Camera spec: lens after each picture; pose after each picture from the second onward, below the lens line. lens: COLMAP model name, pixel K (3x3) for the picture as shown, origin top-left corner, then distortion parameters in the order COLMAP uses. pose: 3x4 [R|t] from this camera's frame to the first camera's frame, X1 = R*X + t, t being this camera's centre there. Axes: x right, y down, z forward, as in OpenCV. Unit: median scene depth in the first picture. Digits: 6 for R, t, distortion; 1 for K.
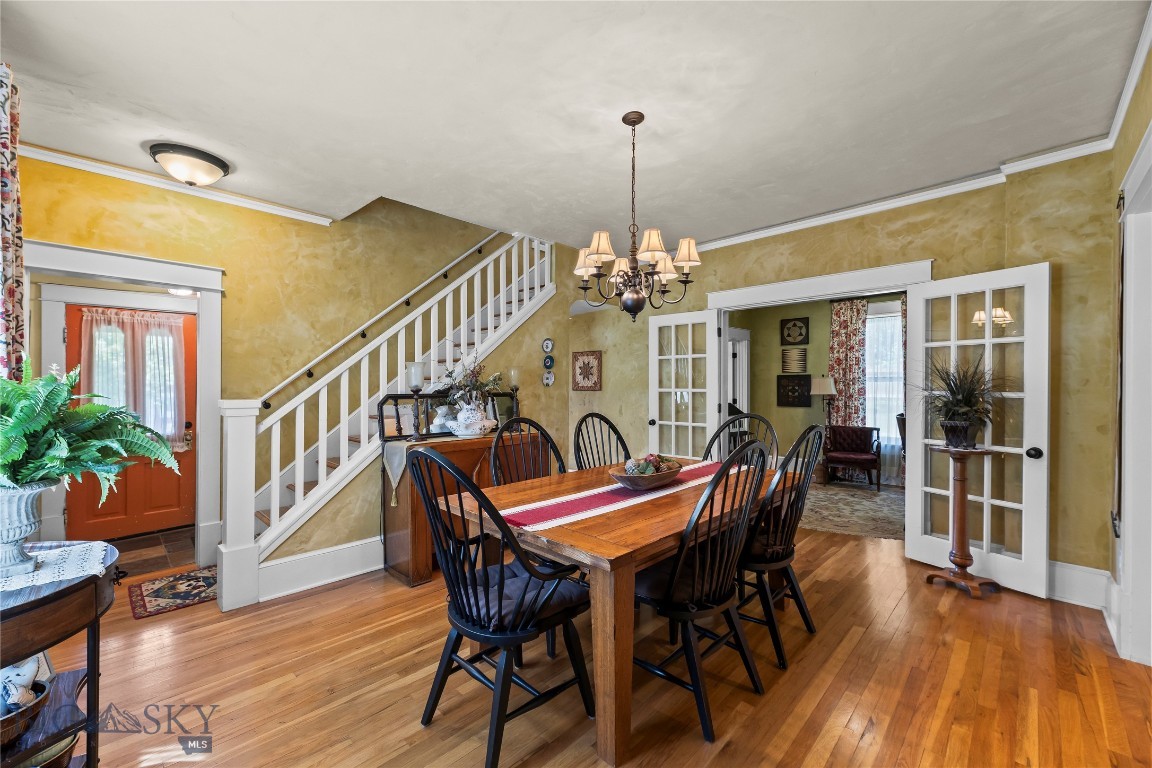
lens RADIAL K [[464.3, 0, 583.7], [0, 464.3, 385.1], [0, 0, 1]] dist [0.001615, 0.000624]
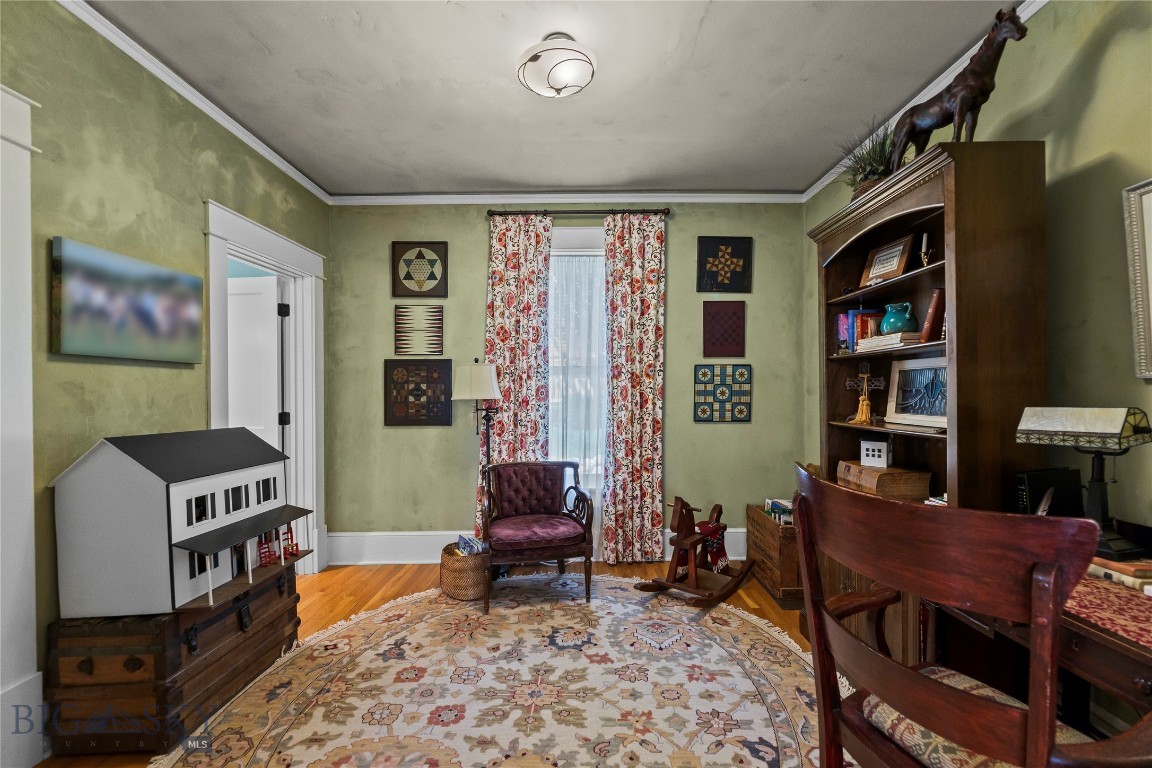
lens RADIAL K [[464.3, 0, 577.0], [0, 464.3, 400.0], [0, 0, 1]] dist [0.001615, 0.000624]
pose [[0.728887, -0.010701, 0.684551, 0.431632], [-0.006058, 0.999738, 0.022078, 0.015576], [-0.684607, -0.020240, 0.728631, 0.954854]]
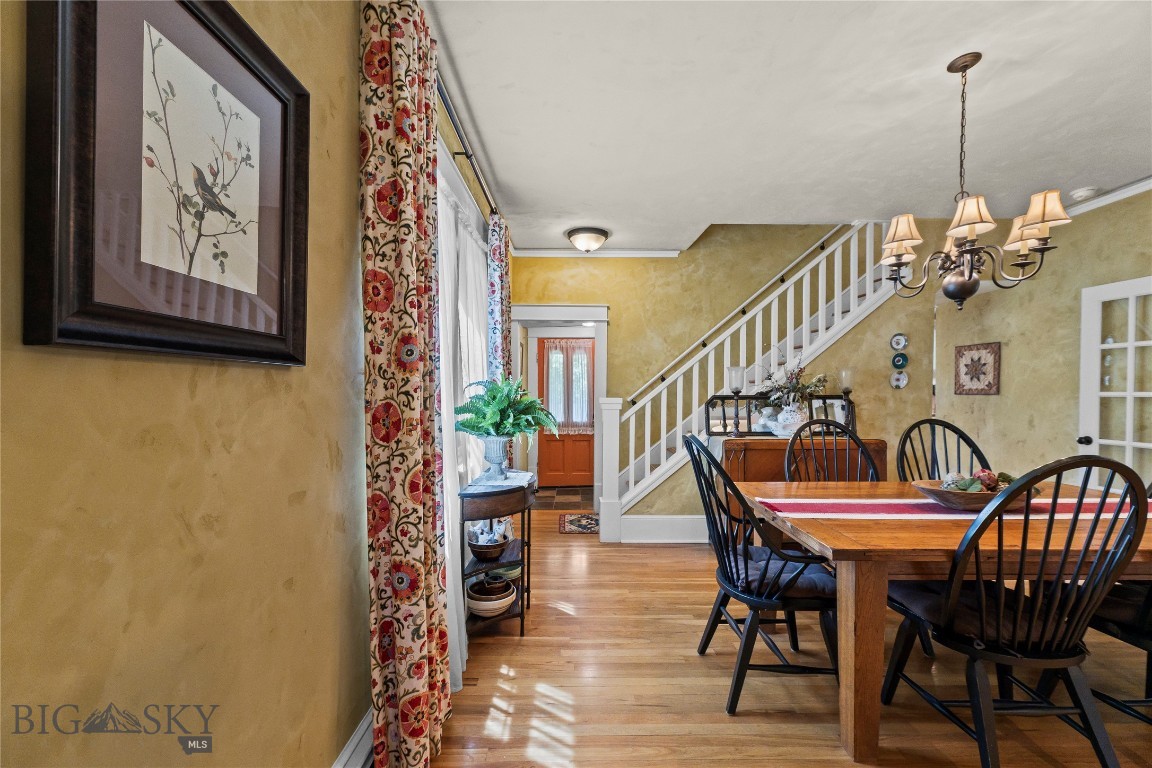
lens RADIAL K [[464.3, 0, 570.5], [0, 464.3, 399.2], [0, 0, 1]] dist [0.001615, 0.000624]
pose [[0.695900, 0.014712, -0.717988, 0.139060], [0.000320, 0.999784, 0.020796, 0.004760], [0.718139, -0.014701, 0.695744, -0.054800]]
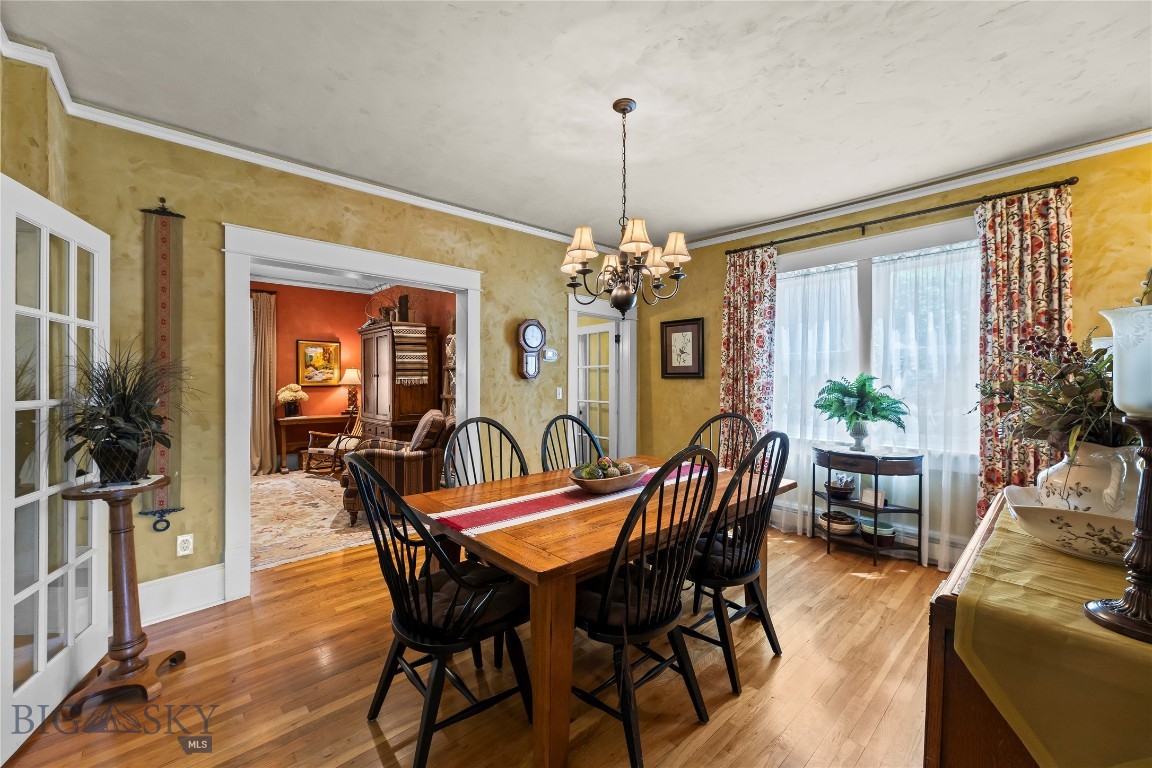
lens RADIAL K [[464.3, 0, 583.9], [0, 464.3, 382.9], [0, 0, 1]] dist [0.001615, 0.000624]
pose [[-0.998924, -0.000380, 0.046365, 0.089423], [0.000077, 0.999951, 0.009868, -0.009811], [-0.046367, 0.009861, -0.998876, 1.230109]]
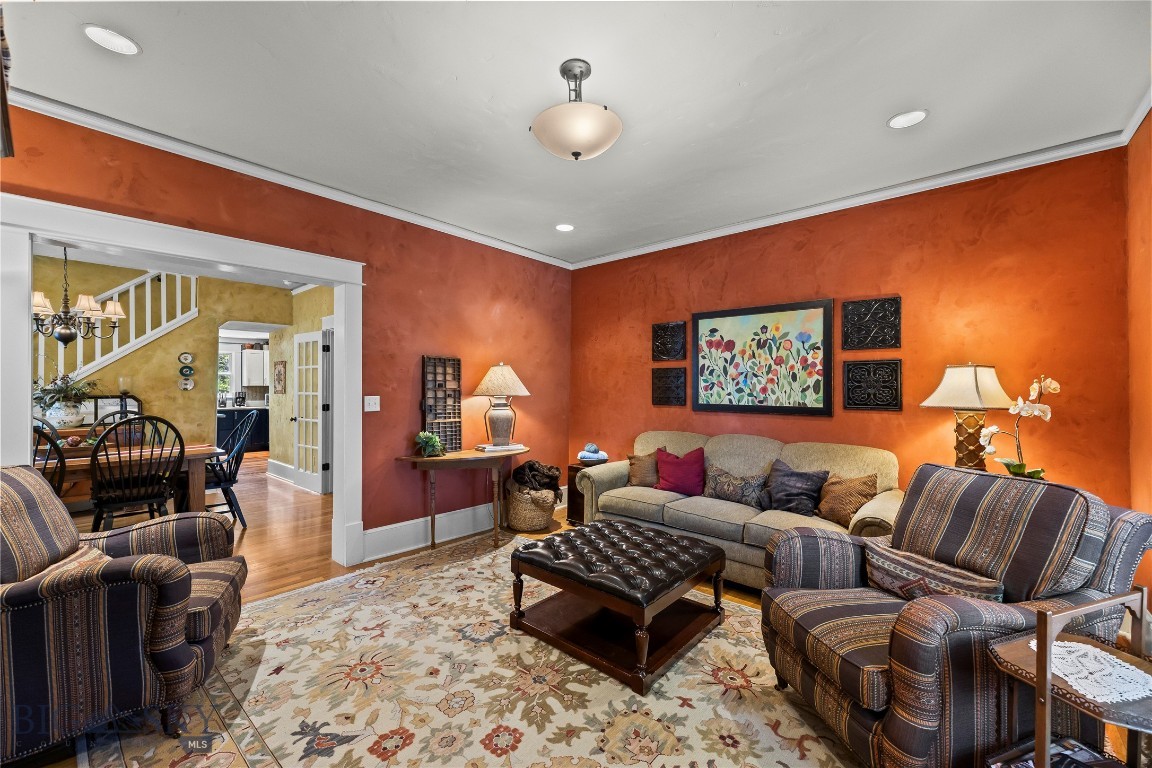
lens RADIAL K [[464.3, 0, 581.7], [0, 464.3, 383.0], [0, 0, 1]] dist [0.001615, 0.000624]
pose [[0.998132, 0.001859, 0.061069, 1.054629], [-0.001285, 0.999955, -0.009436, -0.008013], [-0.061084, 0.009339, 0.998089, -0.372738]]
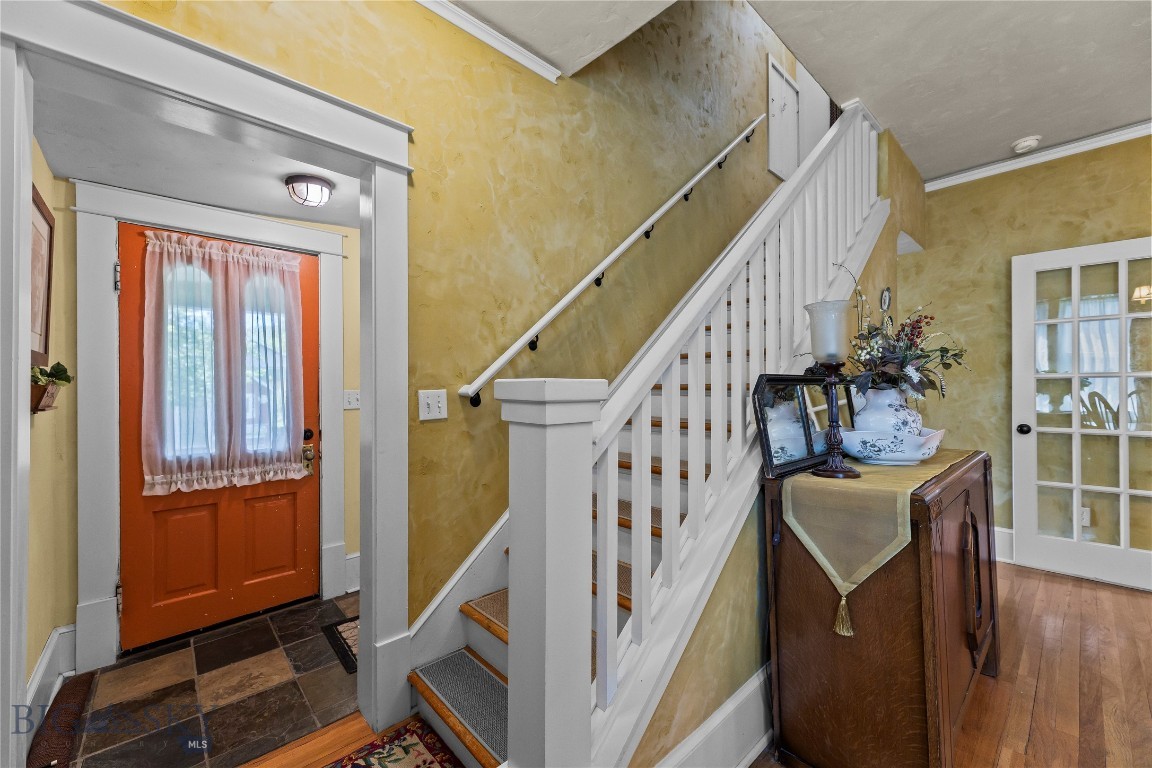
lens RADIAL K [[464.3, 0, 585.4], [0, 464.3, 386.5], [0, 0, 1]] dist [0.001615, 0.000624]
pose [[0.998339, -0.005415, -0.057364, -0.493860], [0.005351, 0.999985, -0.001258, 0.027780], [0.057370, 0.000949, 0.998353, 0.449737]]
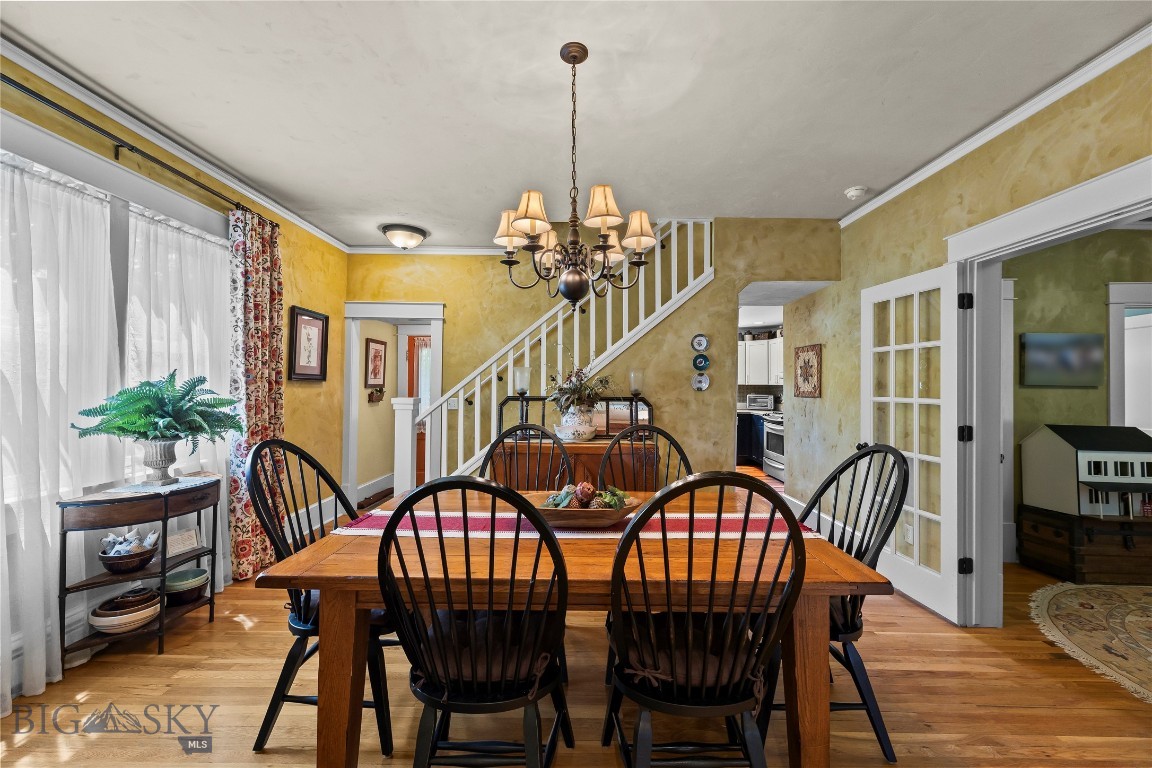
lens RADIAL K [[464.3, 0, 572.7], [0, 464.3, 381.6], [0, 0, 1]] dist [0.001615, 0.000624]
pose [[0.692424, -0.002564, -0.721486, 0.425867], [-0.007274, 0.999918, -0.010535, -0.004322], [0.721454, 0.012543, 0.692349, 0.288025]]
